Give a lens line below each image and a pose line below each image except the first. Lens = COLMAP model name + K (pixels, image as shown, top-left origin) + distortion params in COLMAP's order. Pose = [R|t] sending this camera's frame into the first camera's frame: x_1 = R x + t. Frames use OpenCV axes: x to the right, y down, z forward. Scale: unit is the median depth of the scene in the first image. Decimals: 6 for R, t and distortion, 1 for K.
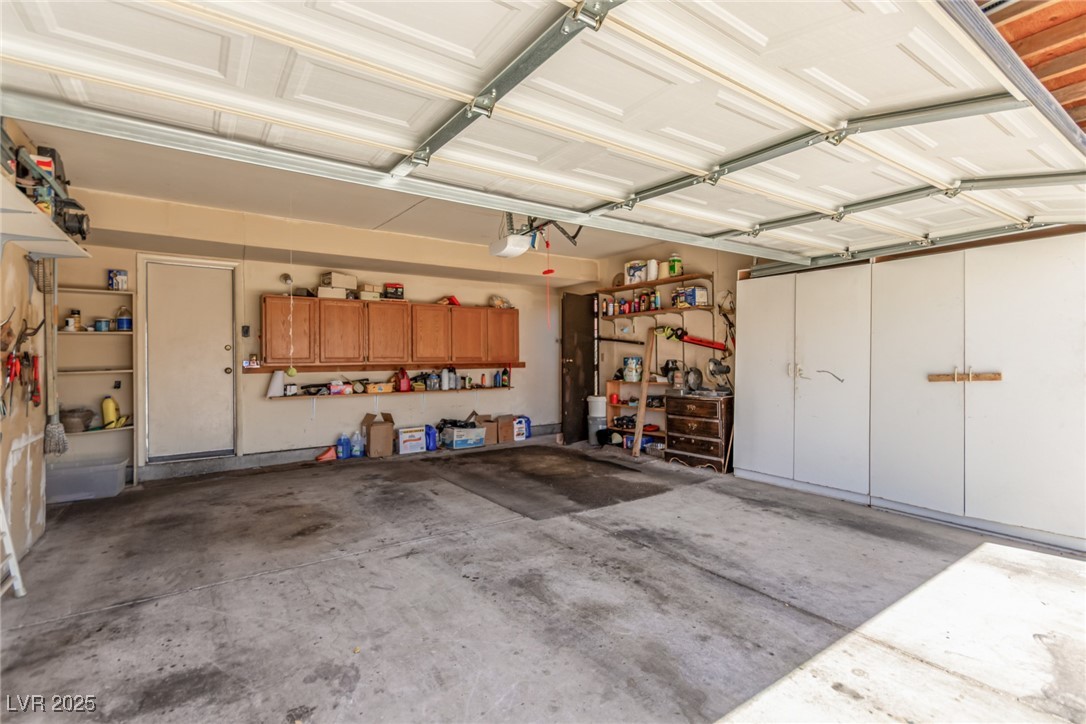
lens RADIAL K [[505.0, 0, 550.1], [0, 505.0, 364.0], [0, 0, 1]] dist [0.005937, 0.000586]
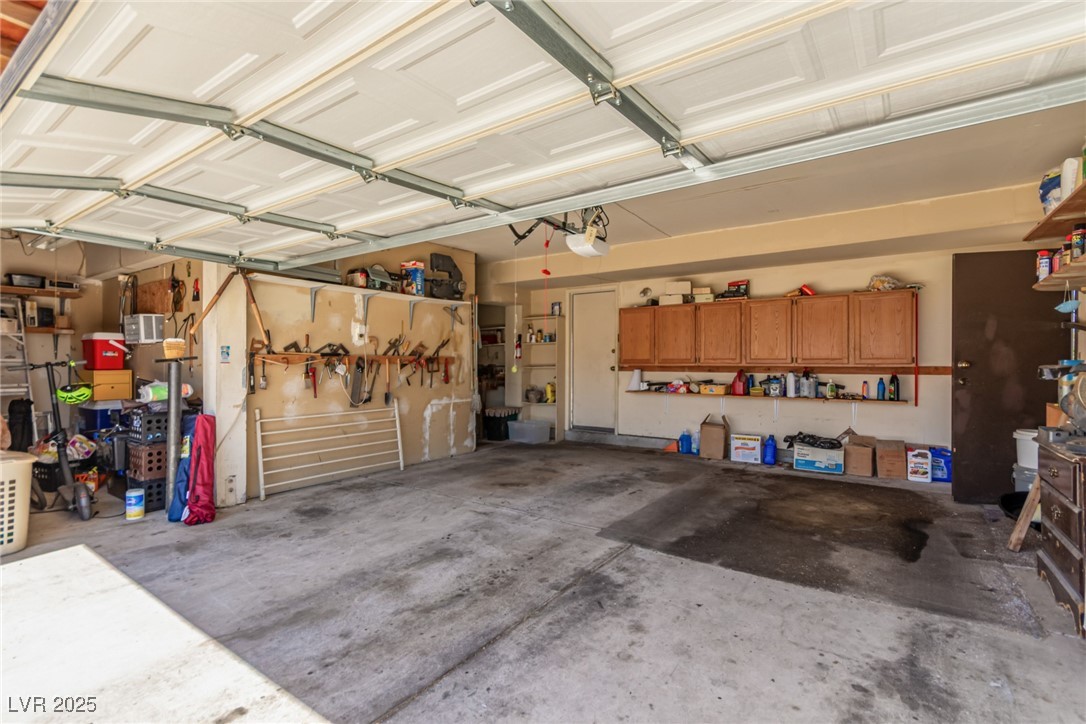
lens RADIAL K [[505.0, 0, 550.1], [0, 505.0, 364.0], [0, 0, 1]] dist [0.005937, 0.000586]
pose [[0.337898, 0.012046, -0.941106, 0.872416], [-0.012587, 0.999887, 0.008280, -0.012367], [0.941099, 0.009048, 0.338011, 0.647506]]
